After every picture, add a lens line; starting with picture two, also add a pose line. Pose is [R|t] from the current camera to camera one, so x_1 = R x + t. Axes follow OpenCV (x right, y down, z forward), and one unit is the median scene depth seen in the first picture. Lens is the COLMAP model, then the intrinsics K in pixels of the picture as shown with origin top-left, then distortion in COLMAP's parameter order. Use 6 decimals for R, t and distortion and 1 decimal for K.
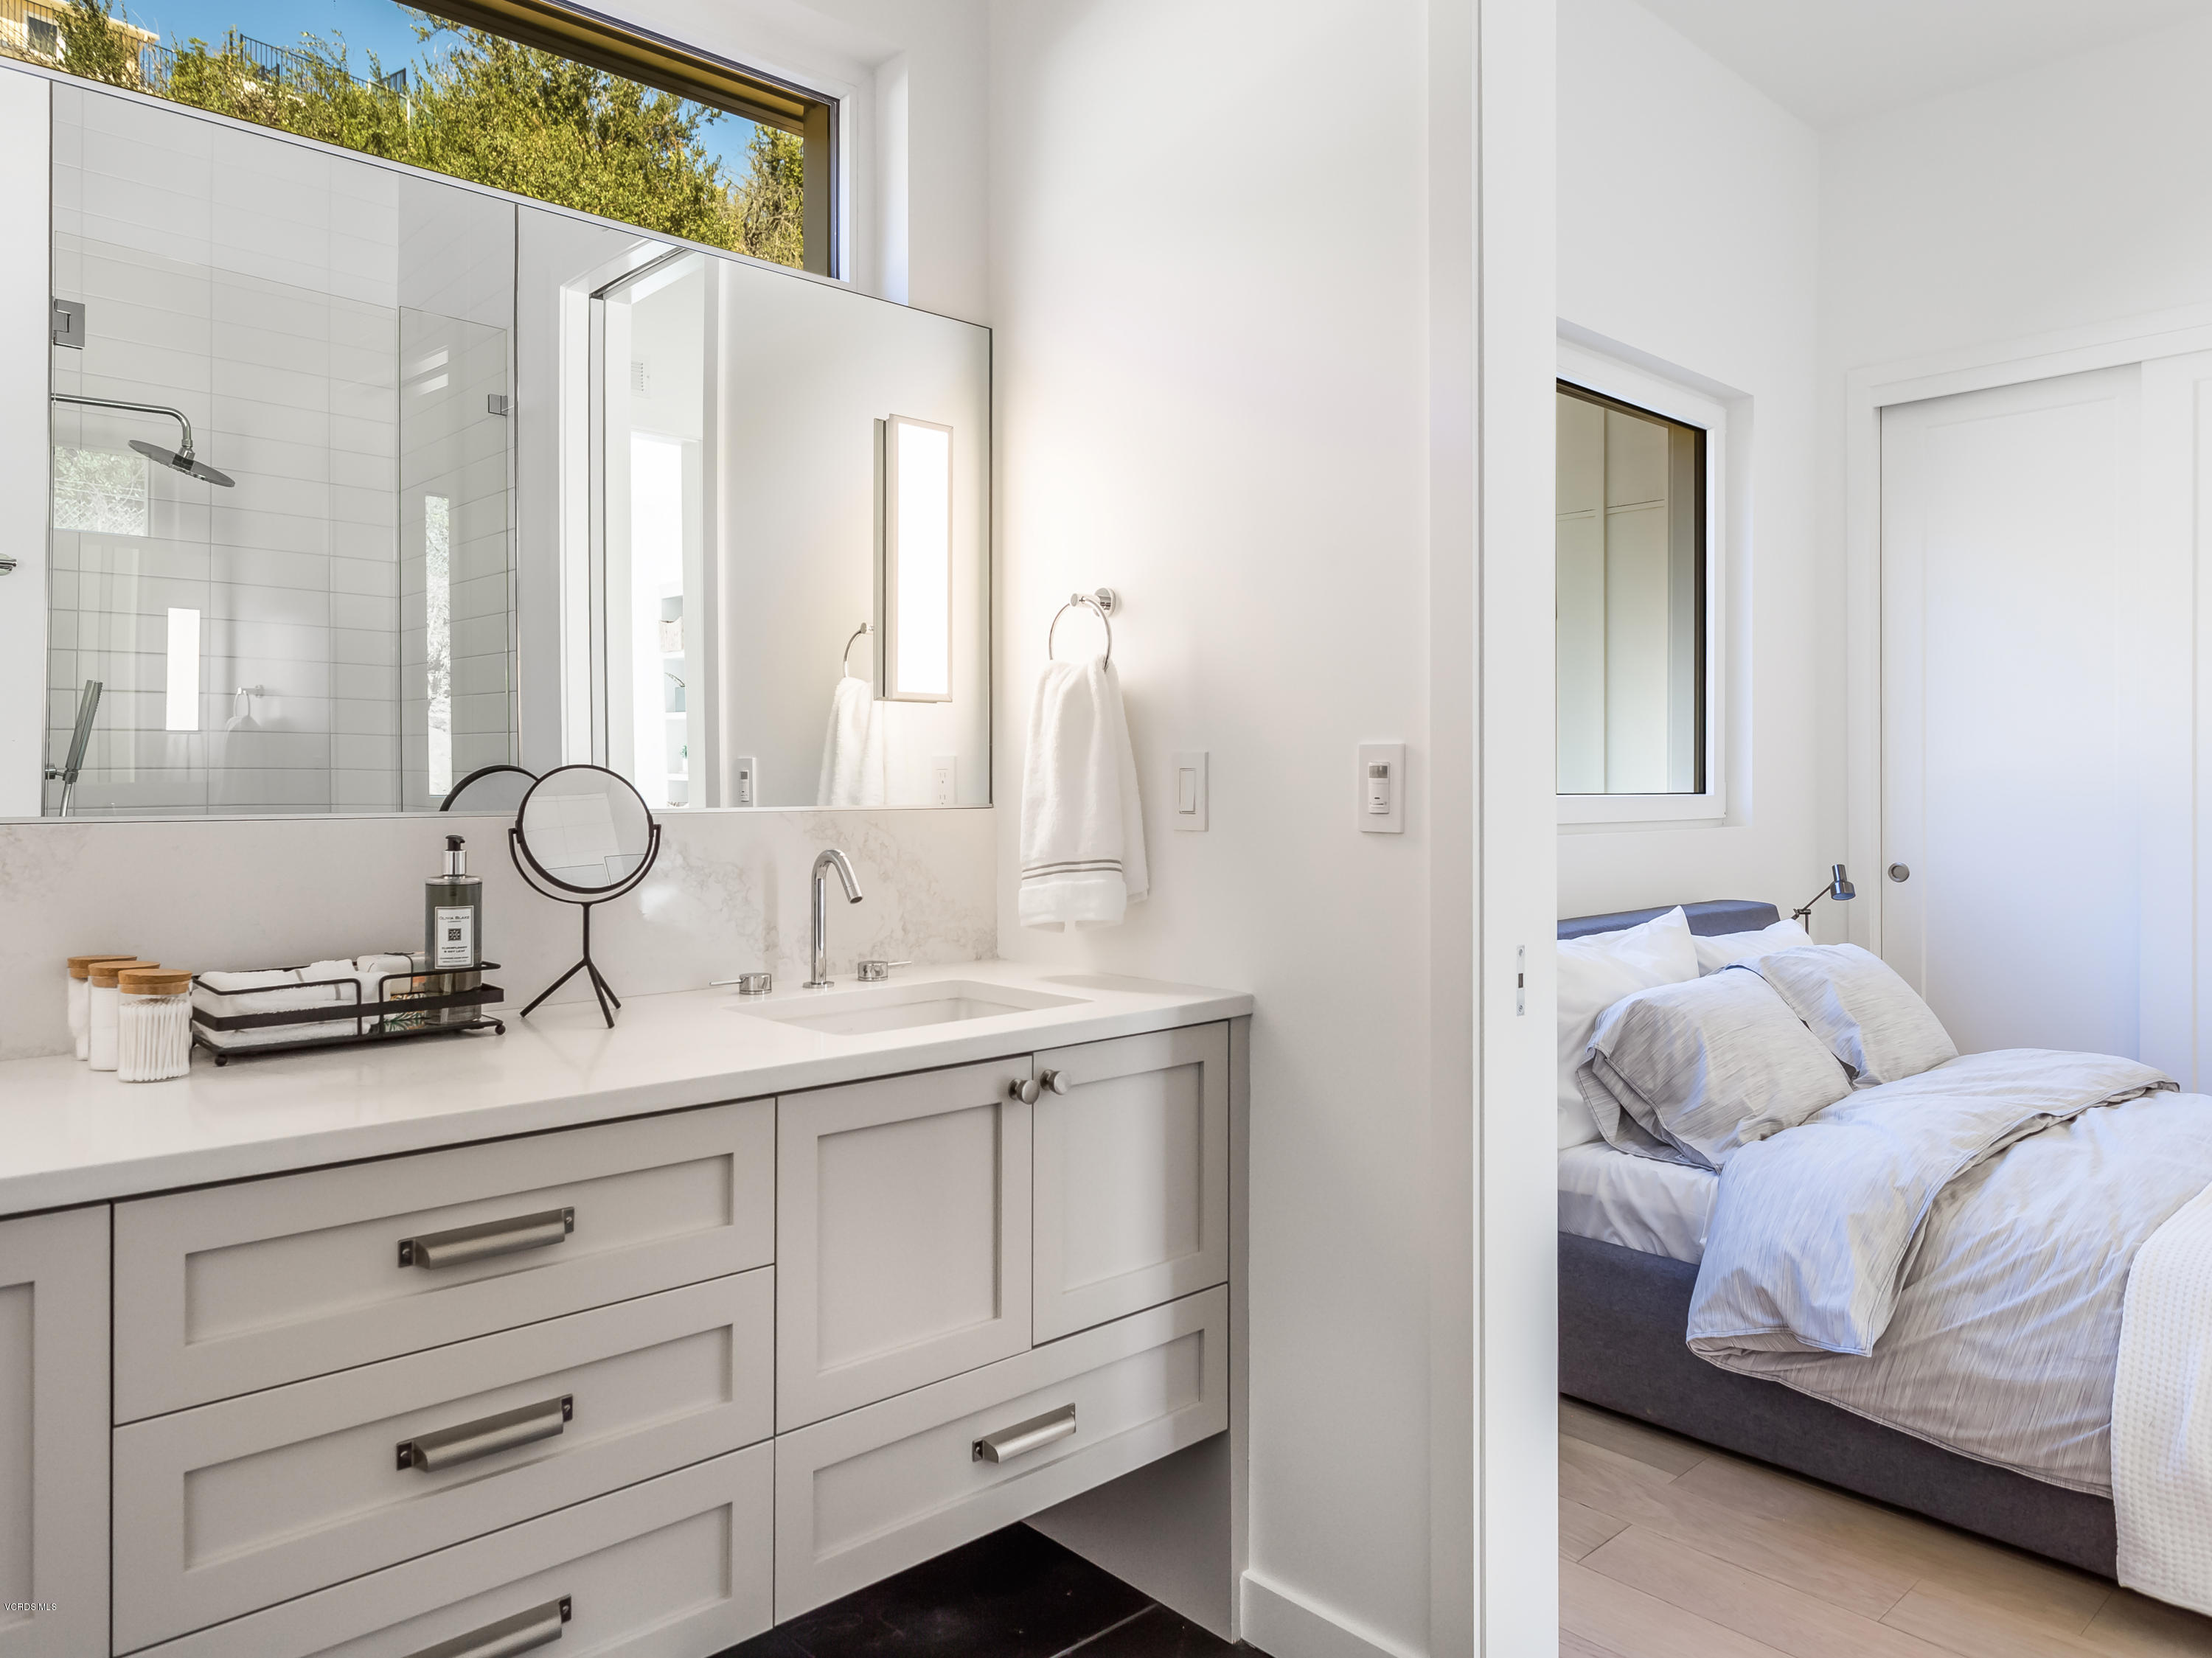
lens RADIAL K [[1466.5, 0, 1106.0], [0, 1466.5, 829.0], [0, 0, 1]] dist [-0.000049, 0.000034]
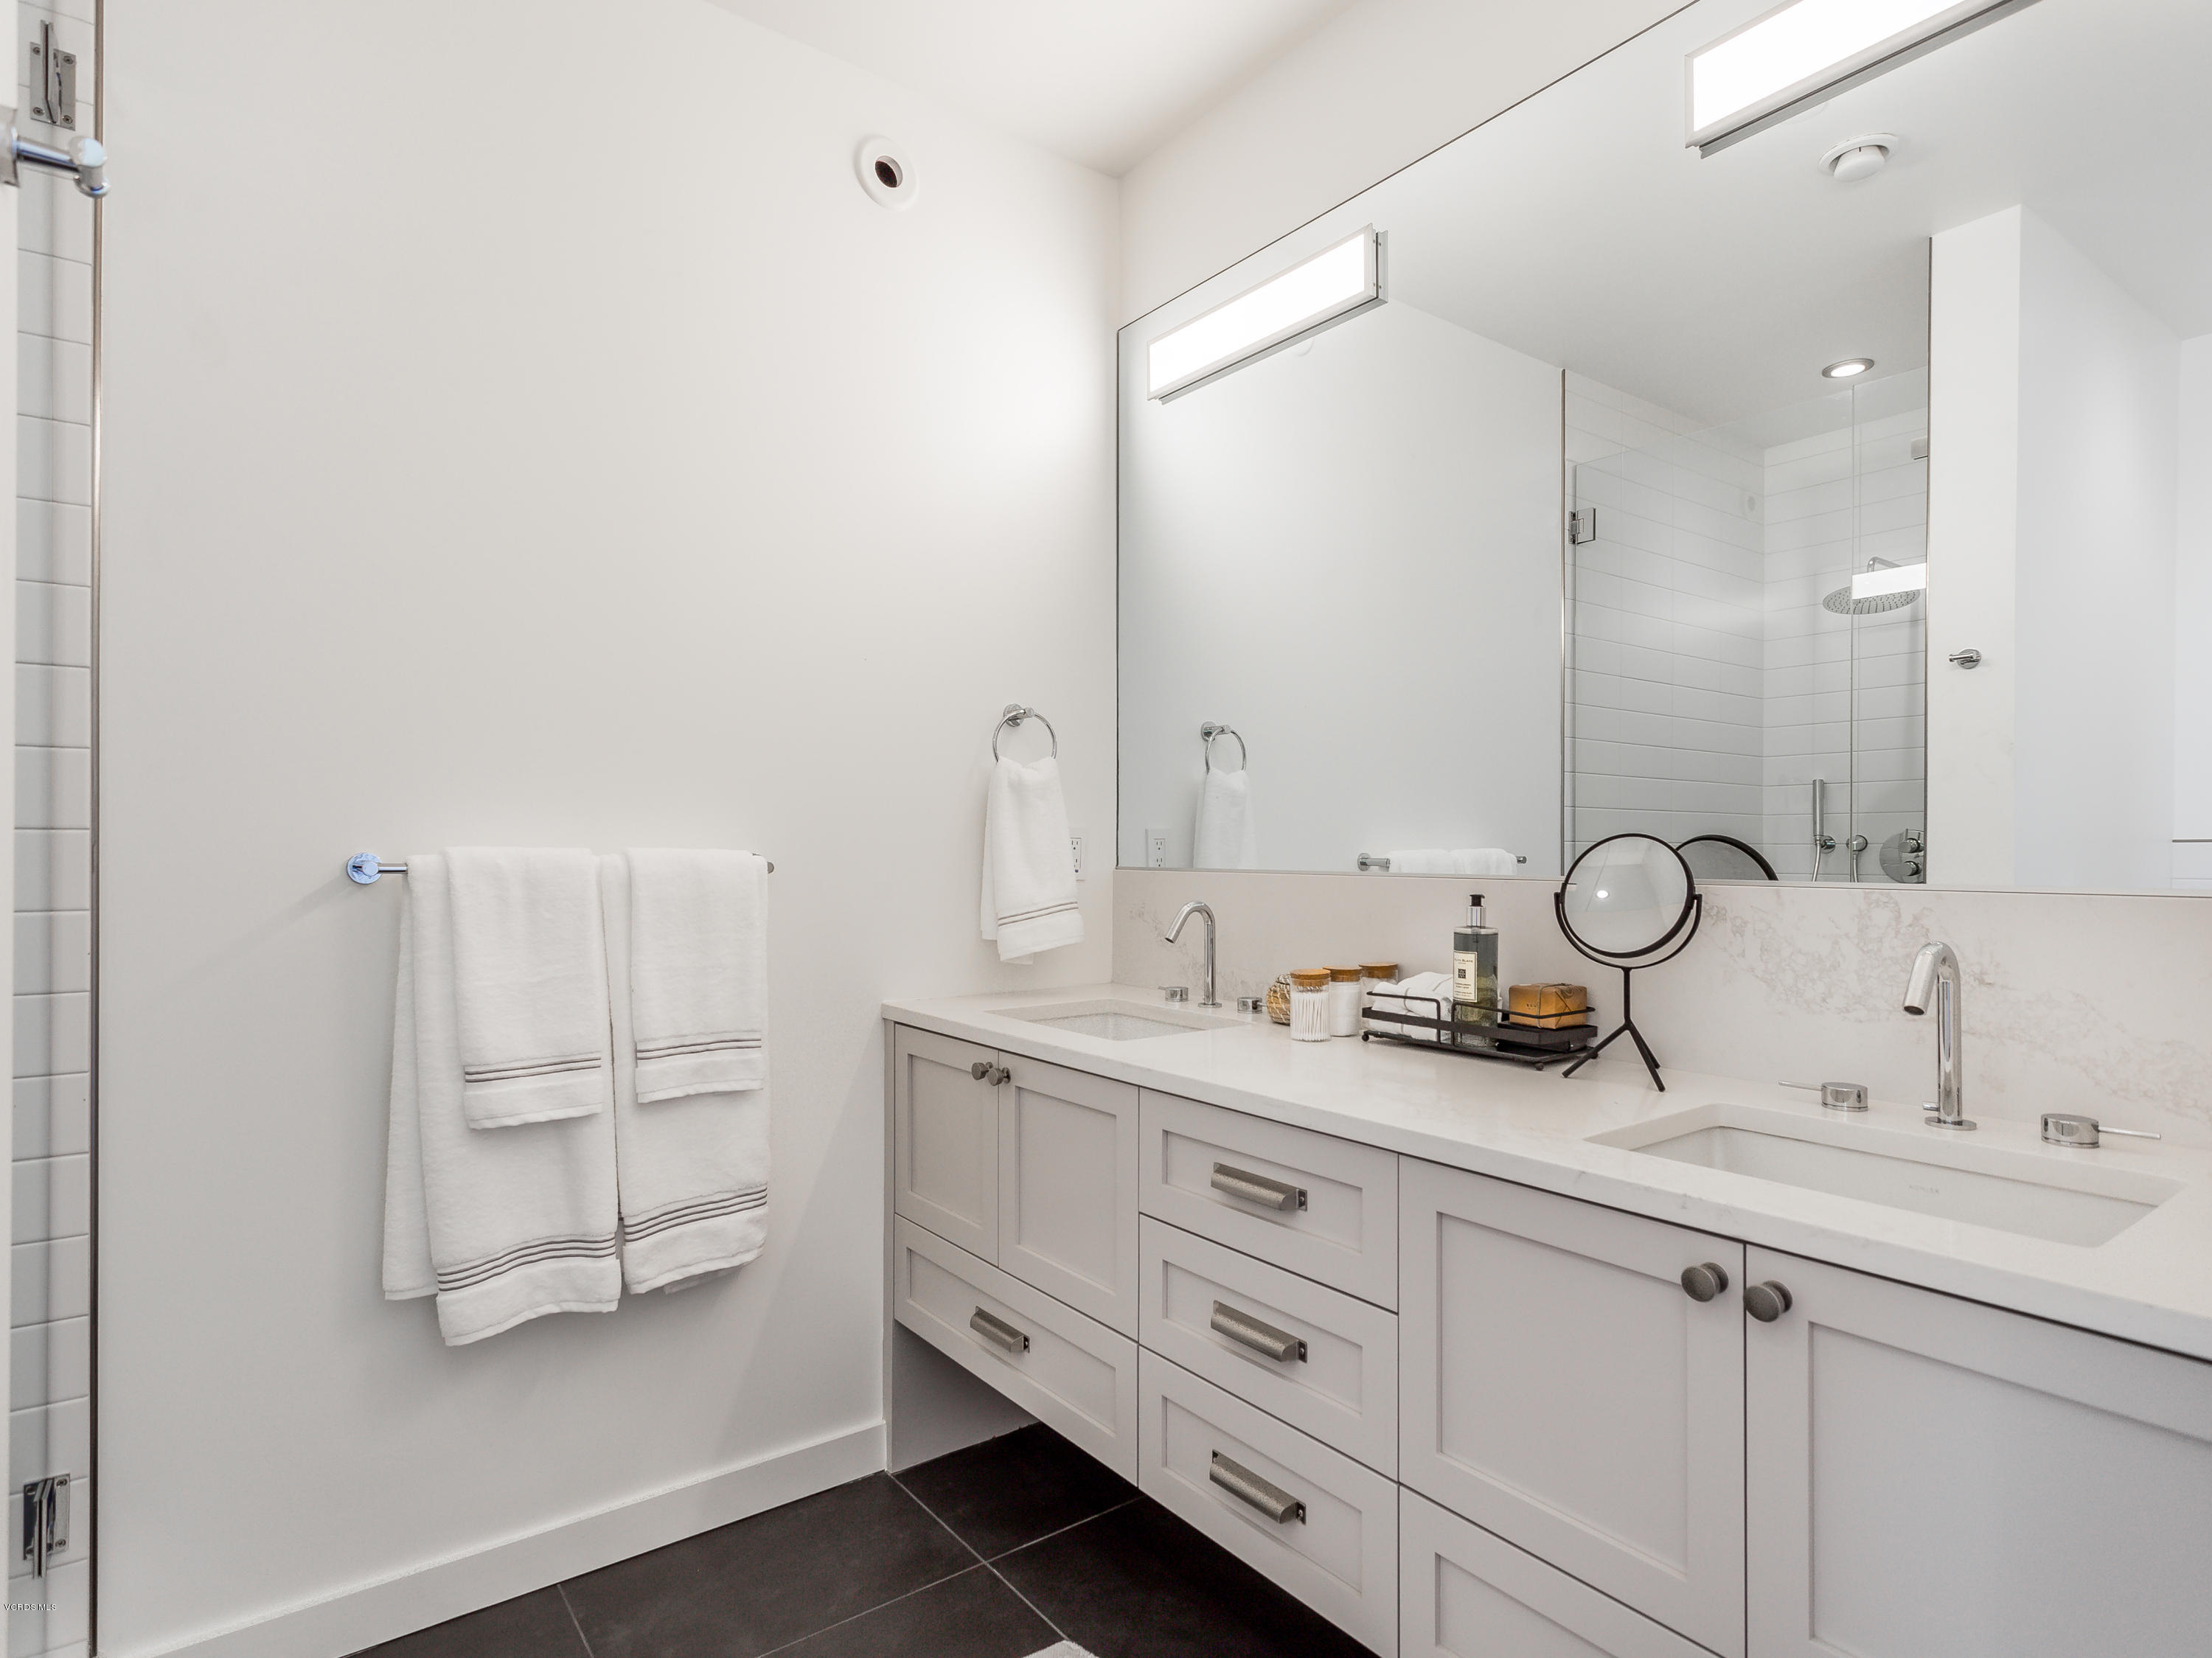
lens RADIAL K [[1197.3, 0, 1106.0], [0, 1197.3, 829.0], [0, 0, 1]] dist [0.001495, 0.000049]
pose [[-0.099550, -0.016327, -0.994899, 0.539929], [-0.037098, 0.999231, -0.012686, -0.023406], [0.994341, 0.035646, -0.100079, 0.749128]]
